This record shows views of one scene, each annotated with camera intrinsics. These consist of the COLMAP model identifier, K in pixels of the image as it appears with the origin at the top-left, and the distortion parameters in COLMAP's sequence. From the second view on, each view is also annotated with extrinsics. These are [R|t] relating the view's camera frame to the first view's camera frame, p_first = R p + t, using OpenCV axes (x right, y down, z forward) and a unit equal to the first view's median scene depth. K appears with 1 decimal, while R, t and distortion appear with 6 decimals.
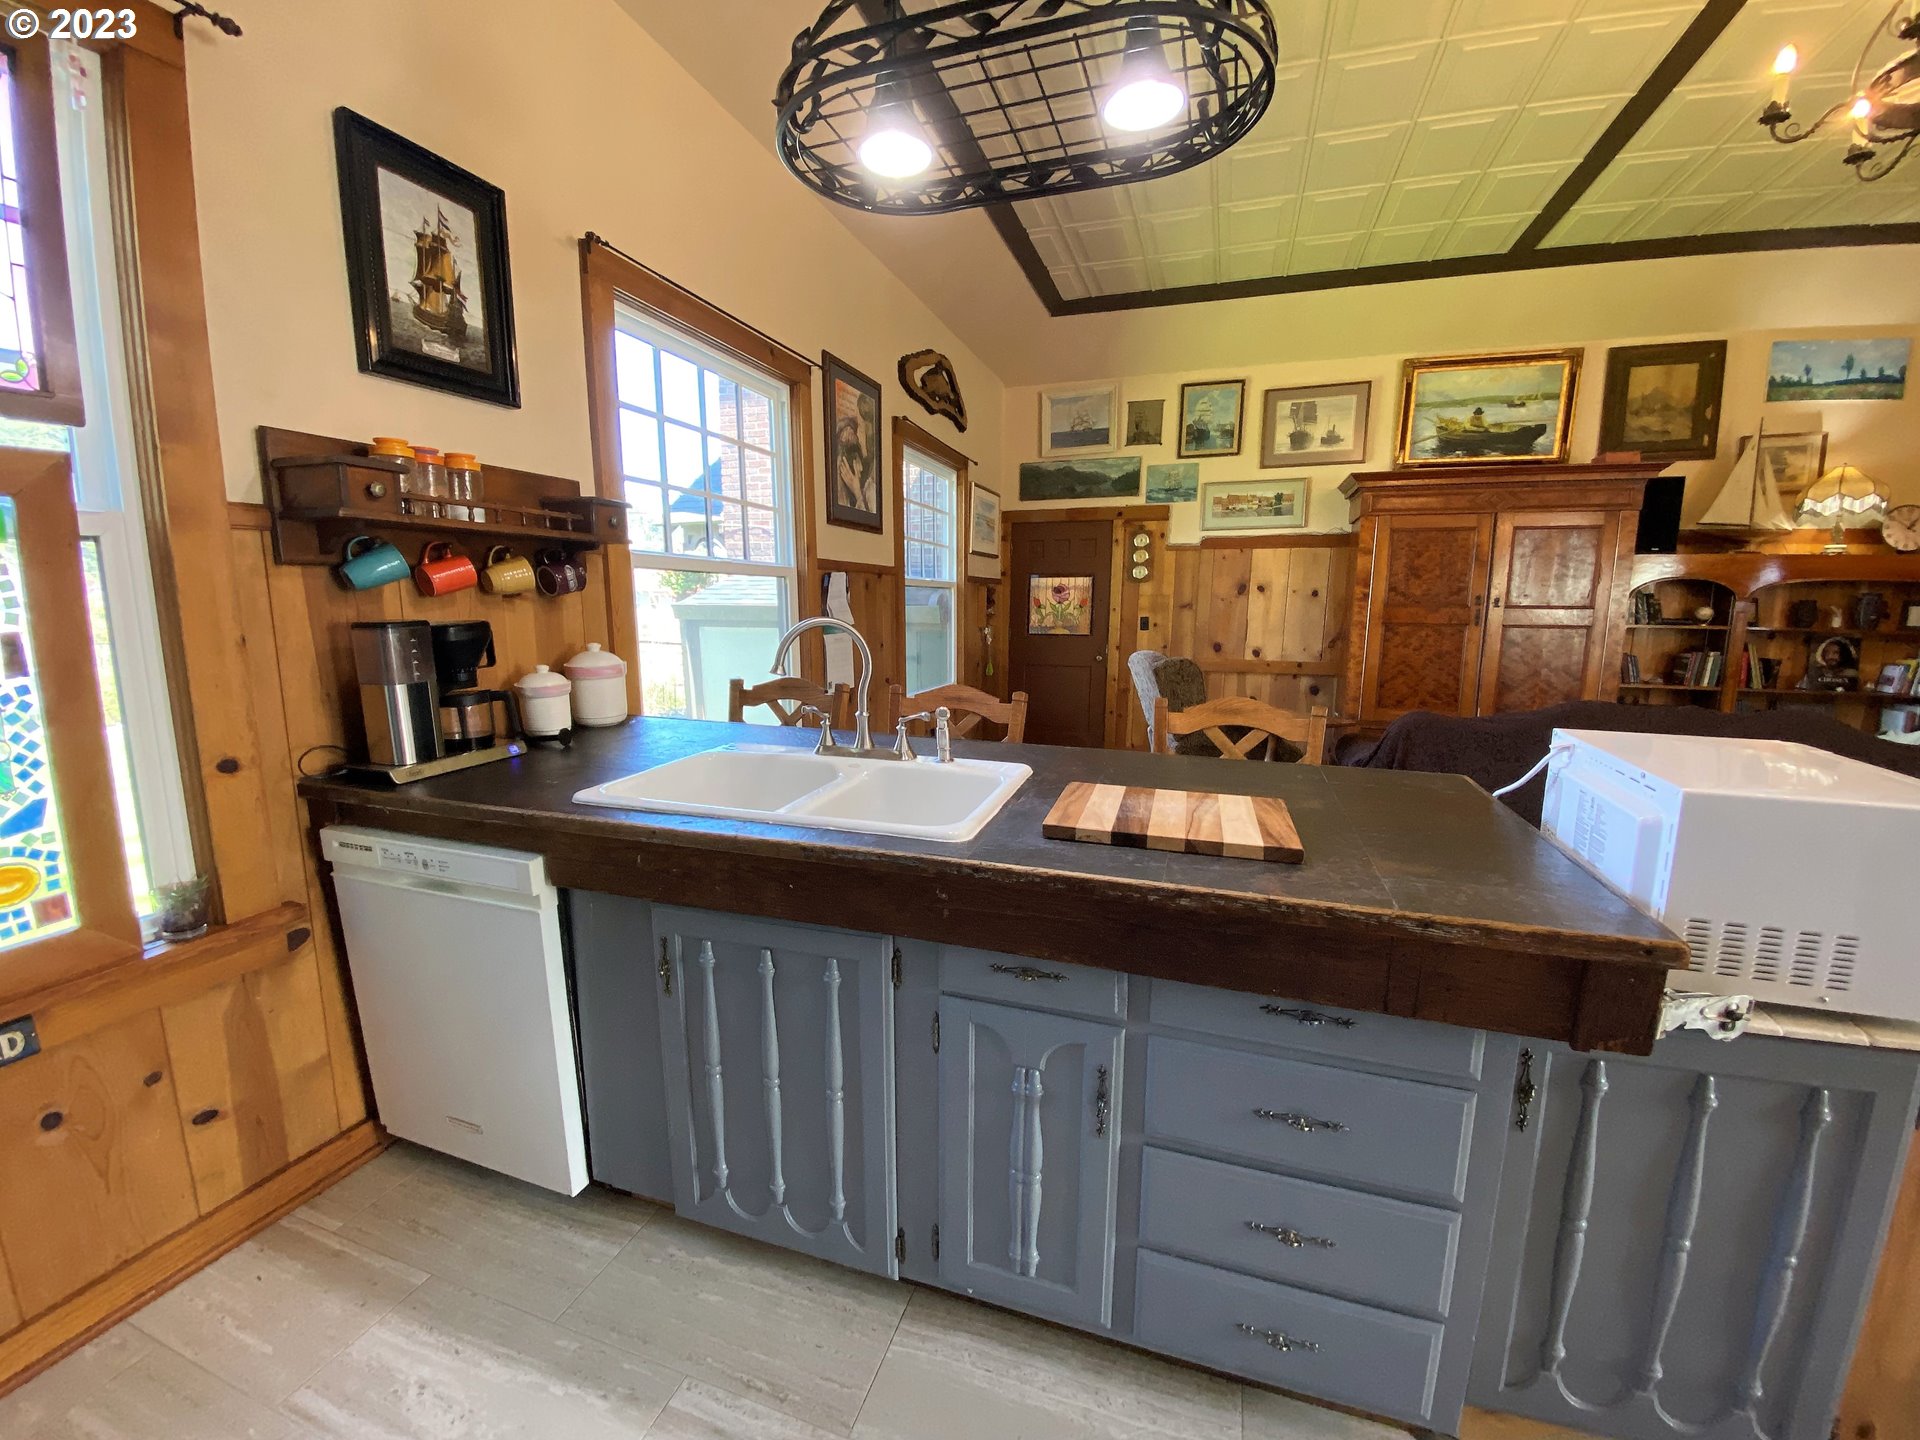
lens RADIAL K [[772.2, 0, 945.8], [0, 772.2, 724.4], [0, 0, 1]] dist [0.005911, -0.014266]
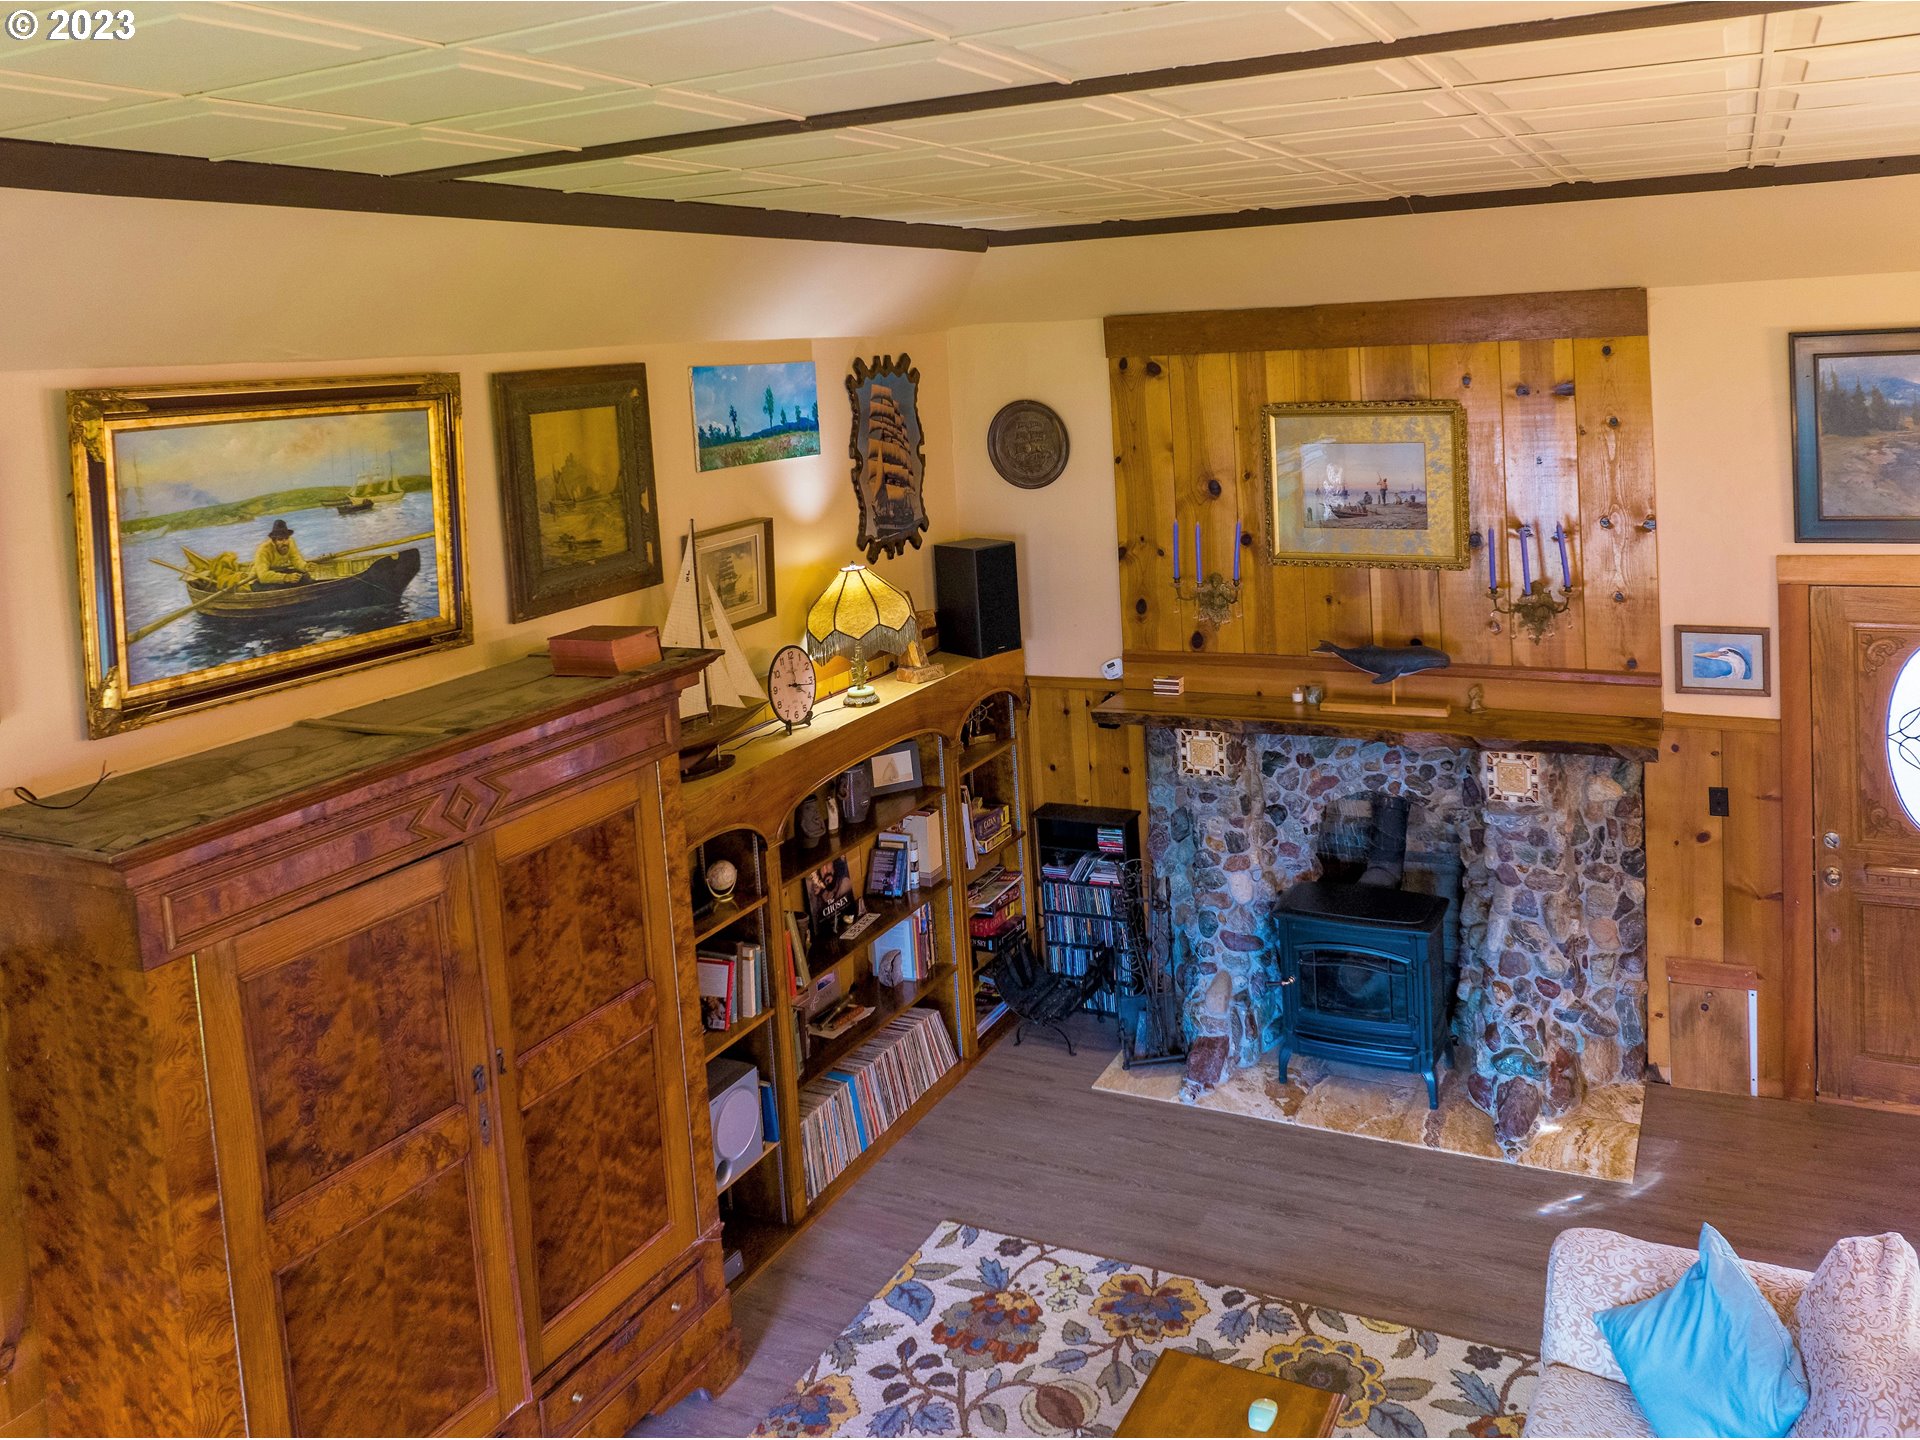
lens RADIAL K [[1451.9, 0, 1073.0], [0, 1451.9, 428.5], [0, 0, 1]] dist [-0.045021, 0.011387]
pose [[0.094730, -0.071872, 0.992905, 0.074551], [0.210077, 0.976373, 0.050633, -0.438373], [-0.973085, 0.203790, 0.107590, 0.601363]]
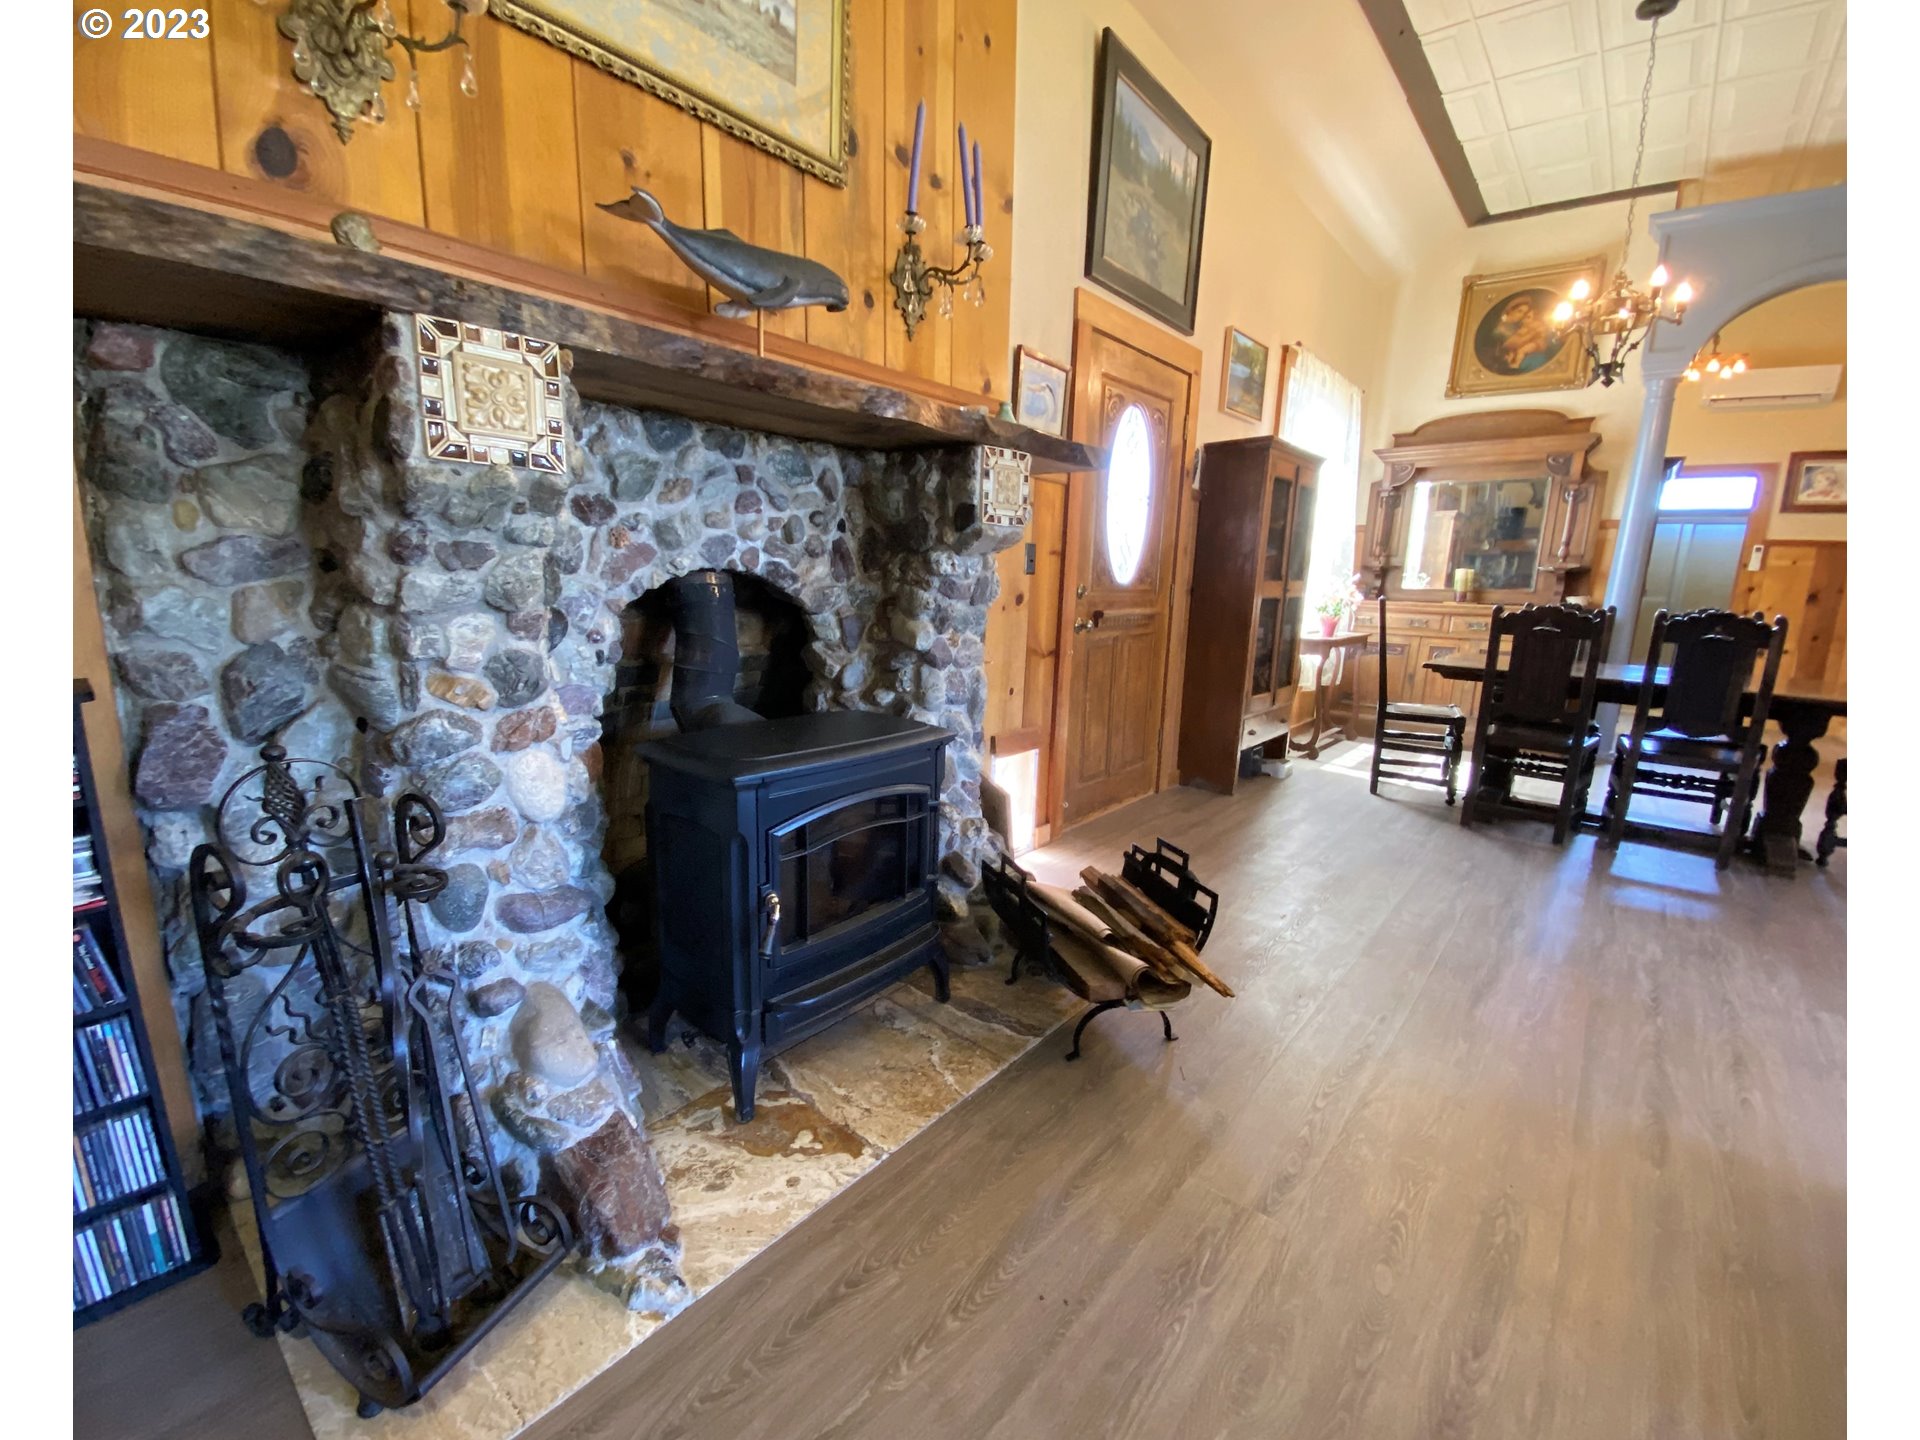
lens RADIAL K [[790.4, 0, 945.1], [0, 790.4, 736.9], [0, 0, 1]] dist [0.032131, -0.027605]
pose [[-0.932530, -0.102874, 0.346129, 1.022156], [0.025378, 0.937517, 0.347013, -0.085646], [-0.360200, 0.332383, -0.871652, 0.862272]]
